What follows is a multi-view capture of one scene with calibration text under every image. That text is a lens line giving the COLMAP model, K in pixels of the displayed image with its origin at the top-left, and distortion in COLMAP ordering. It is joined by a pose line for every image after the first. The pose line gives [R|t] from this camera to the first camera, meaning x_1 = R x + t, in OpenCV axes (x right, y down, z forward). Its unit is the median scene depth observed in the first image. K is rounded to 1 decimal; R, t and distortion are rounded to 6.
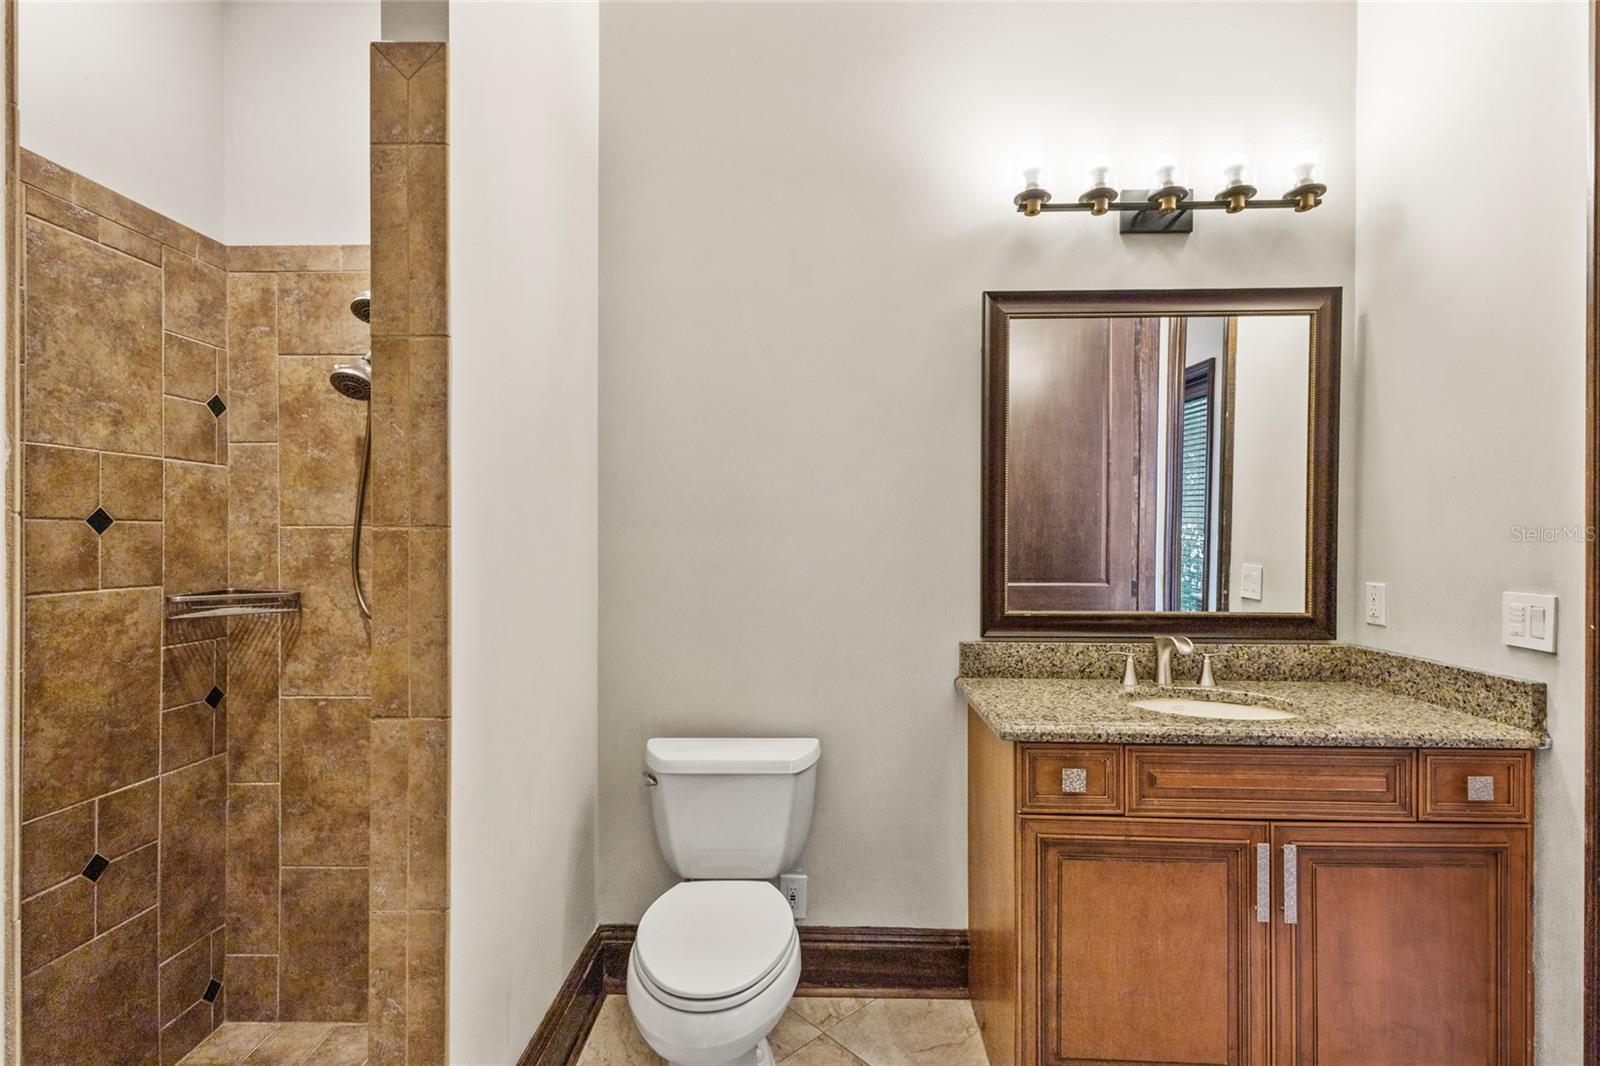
lens RADIAL K [[678.0, 0, 803.8], [0, 678.0, 532.7], [0, 0, 1]] dist [-0.003723, -0.000200]
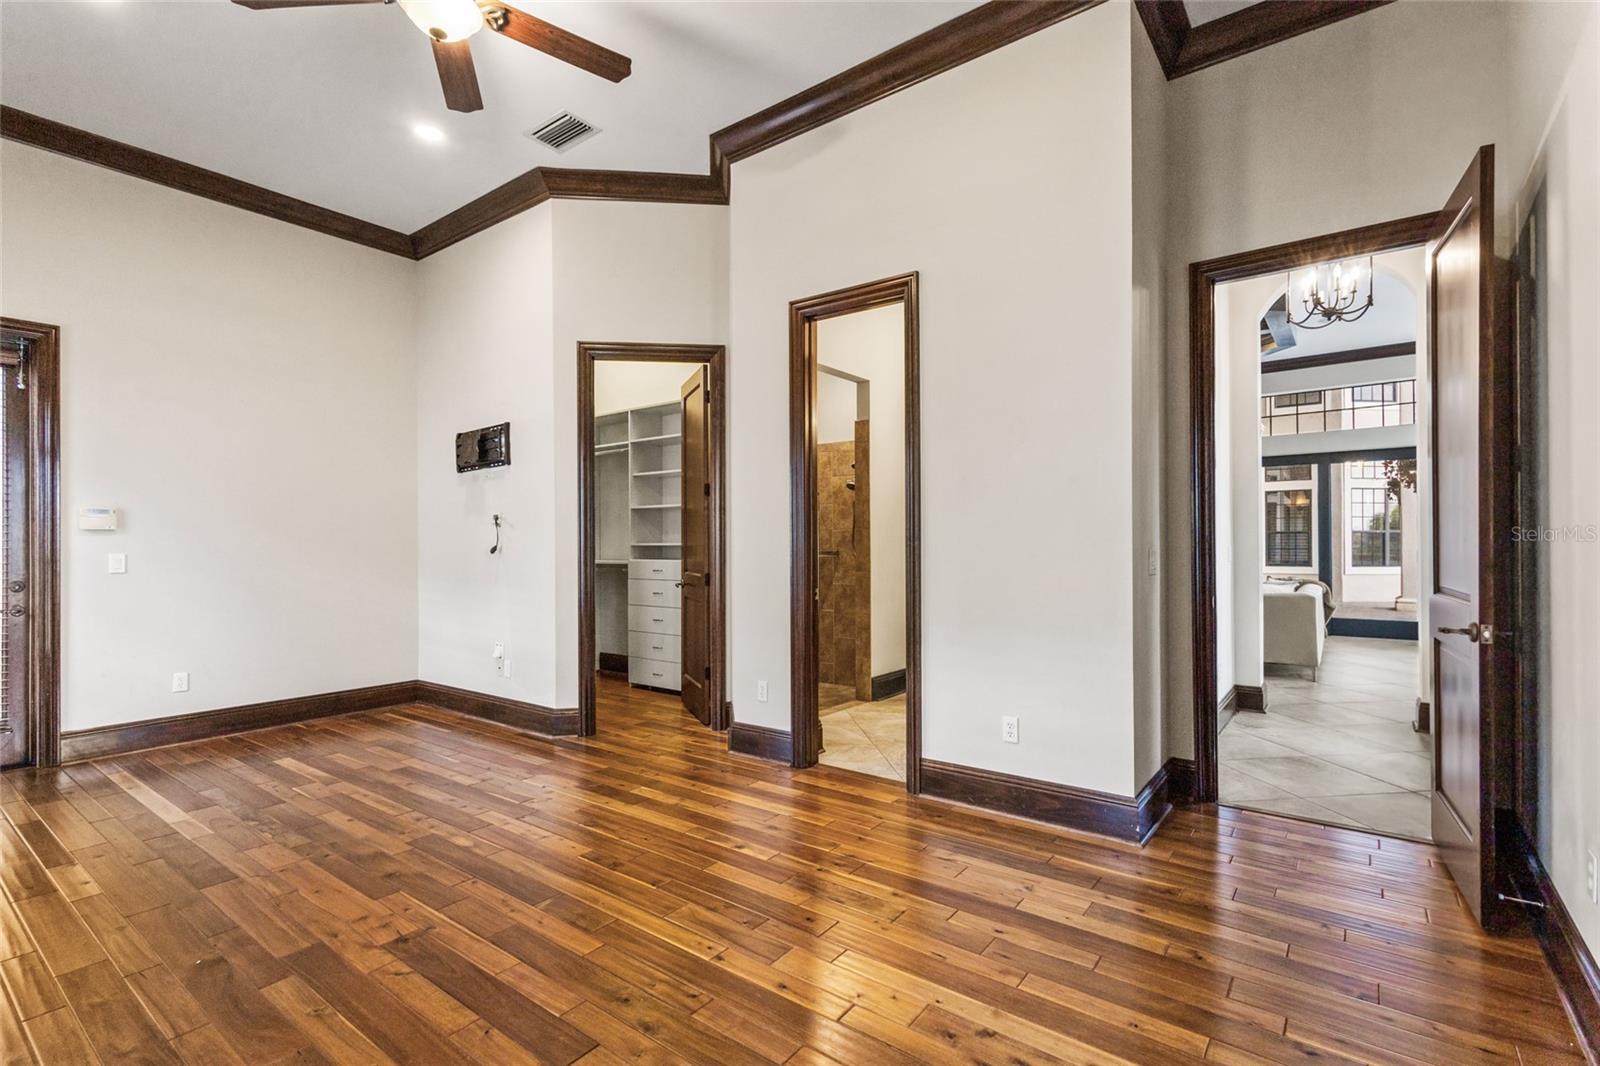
lens RADIAL K [[741.1, 0, 805.2], [0, 741.1, 539.5], [0, 0, 1]] dist [0.012393, 0.000157]
pose [[0.797668, -0.011140, -0.602993, 1.234207], [0.007136, 0.999934, -0.009033, 0.066717], [0.603054, 0.002902, 0.797695, -1.877877]]
